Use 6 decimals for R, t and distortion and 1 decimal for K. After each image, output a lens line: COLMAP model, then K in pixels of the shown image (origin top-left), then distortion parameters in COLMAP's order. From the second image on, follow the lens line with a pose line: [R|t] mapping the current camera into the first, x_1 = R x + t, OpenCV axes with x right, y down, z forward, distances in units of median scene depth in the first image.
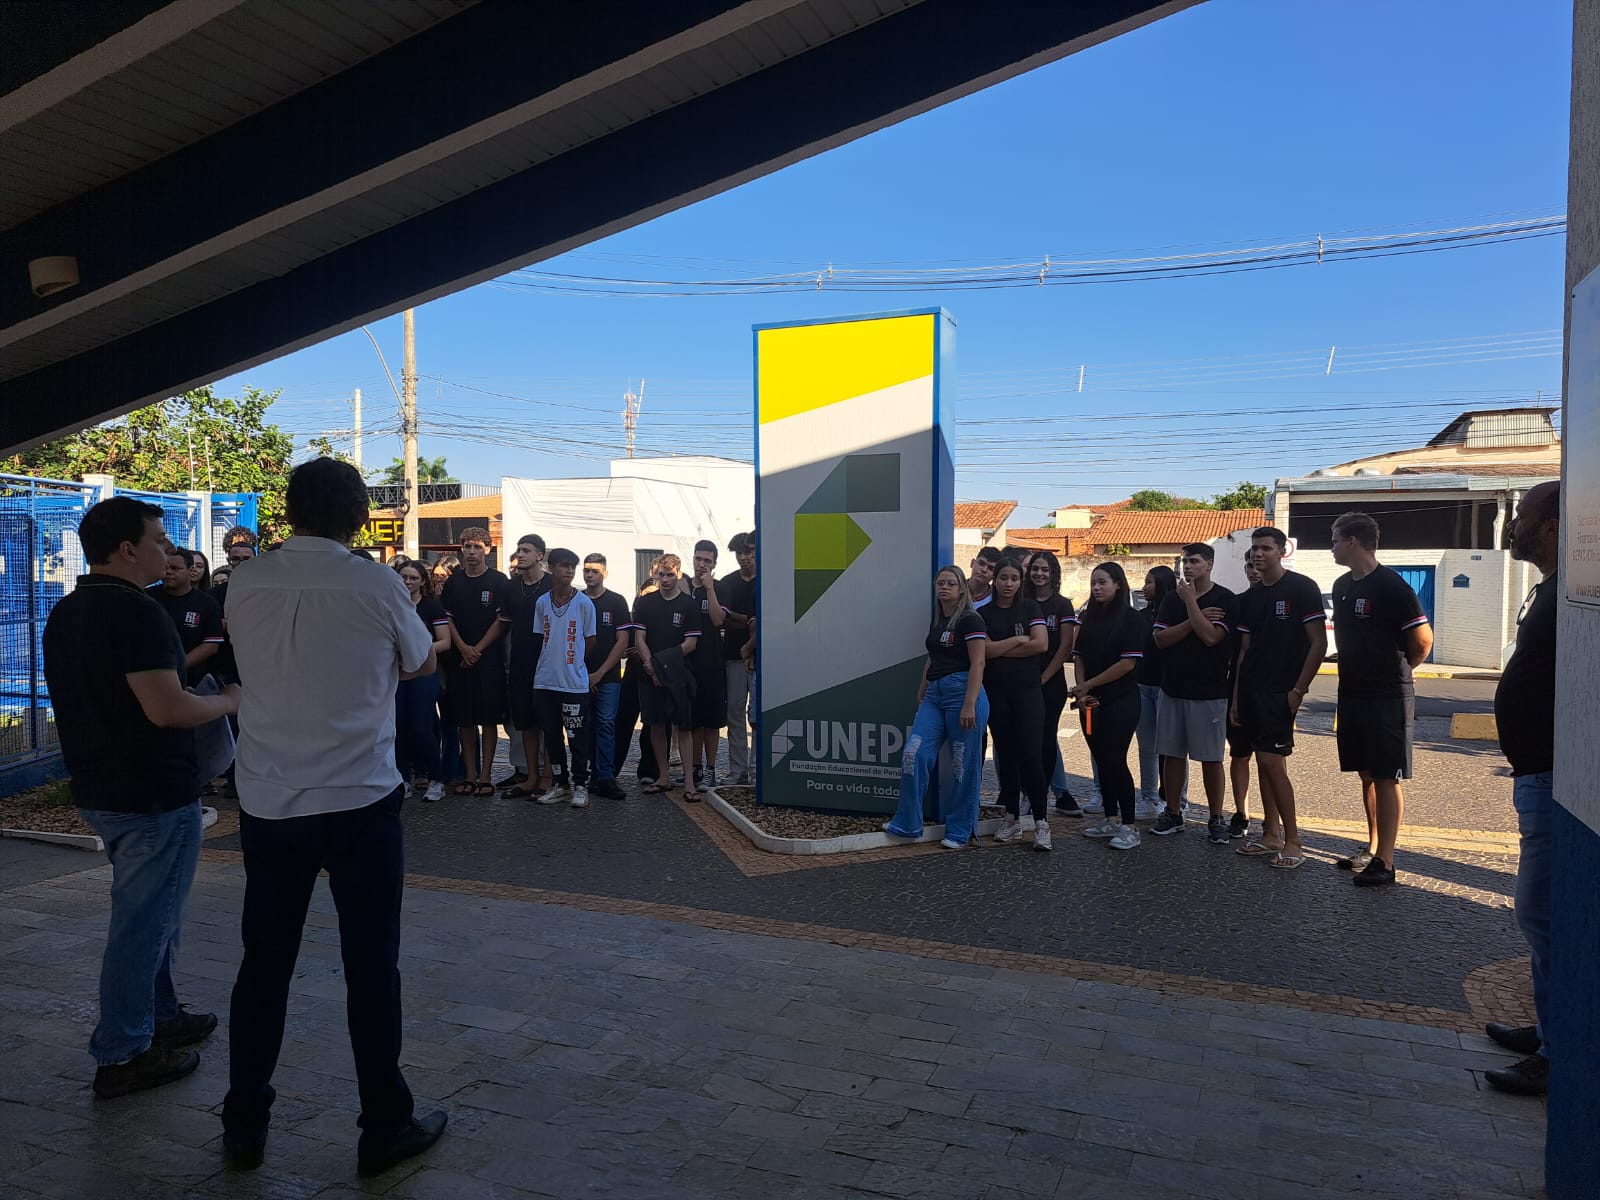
lens RADIAL K [[1163.4, 0, 790.6], [0, 1163.4, 598.4], [0, 0, 1]] dist [0.070844, -0.065855]
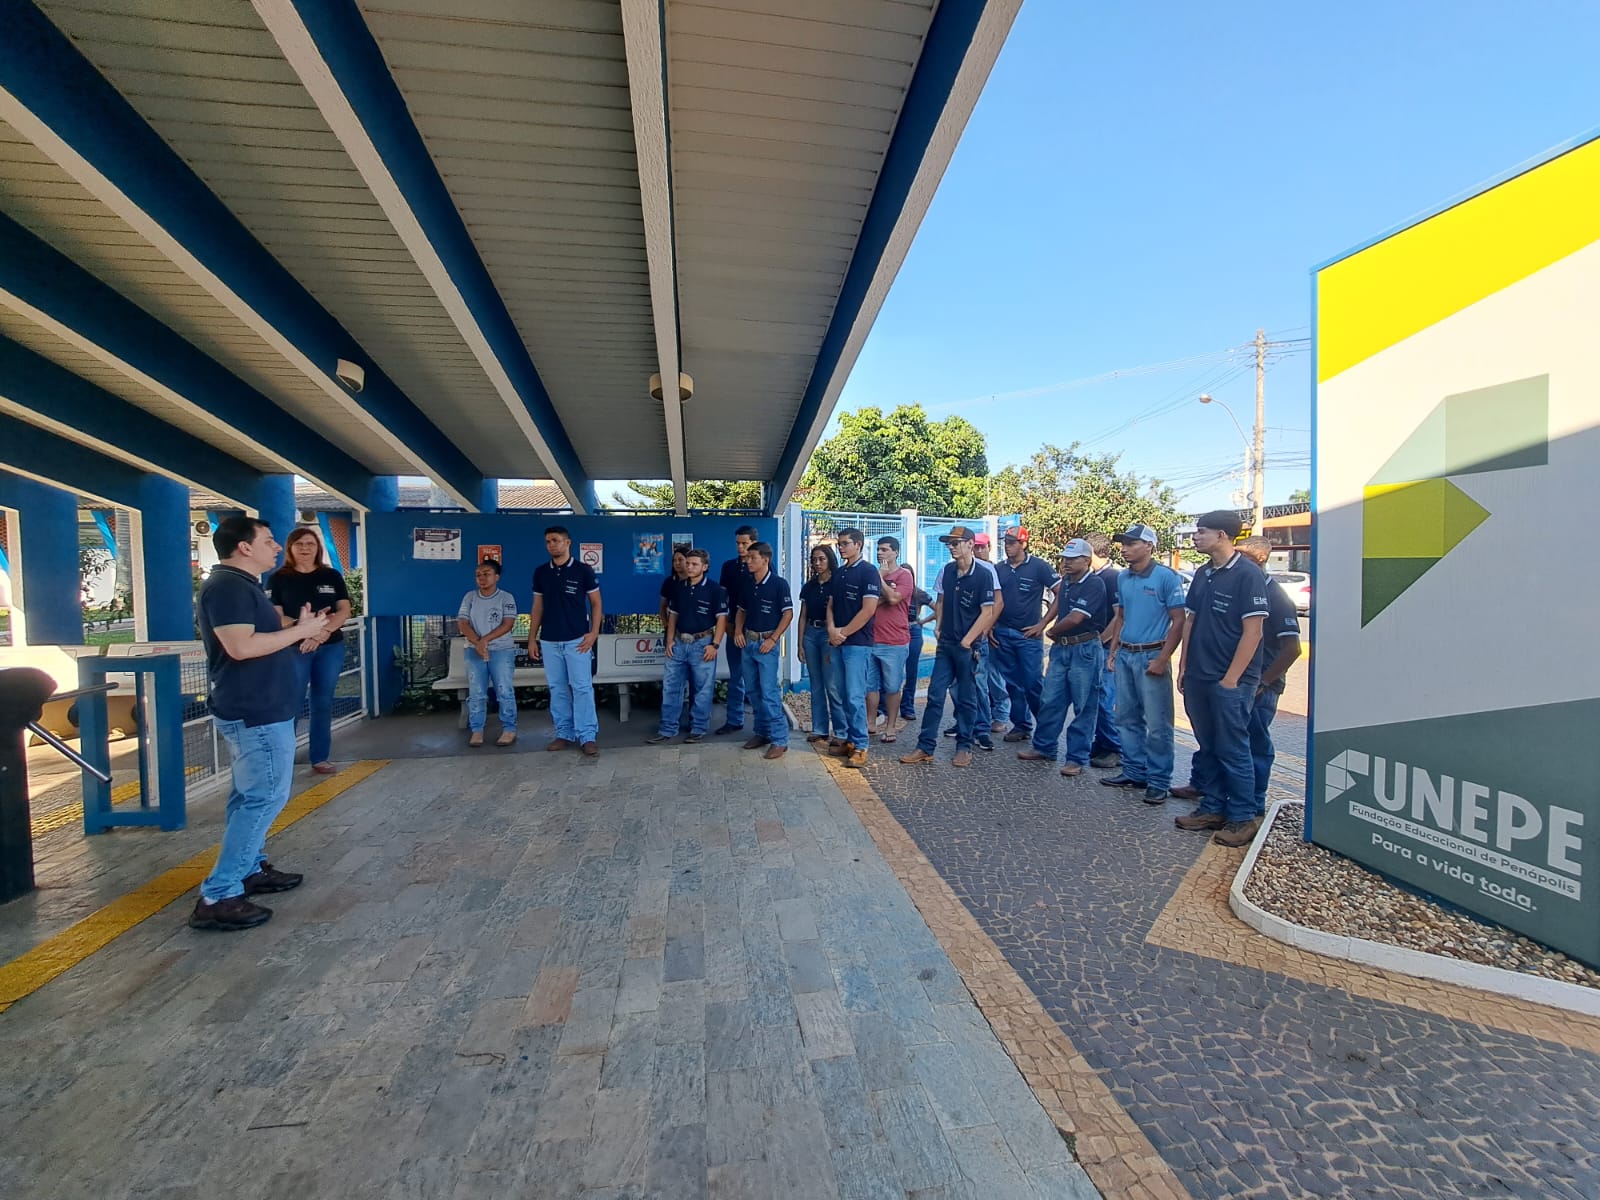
lens RADIAL K [[637.4, 0, 798.5], [0, 637.4, 588.1], [0, 0, 1]] dist [-0.014620, -0.000041]
pose [[0.530017, 0.029475, -0.847475, 0.164206], [-0.018997, 0.999558, 0.022883, -0.009394], [0.847774, 0.003971, 0.530343, 0.463739]]
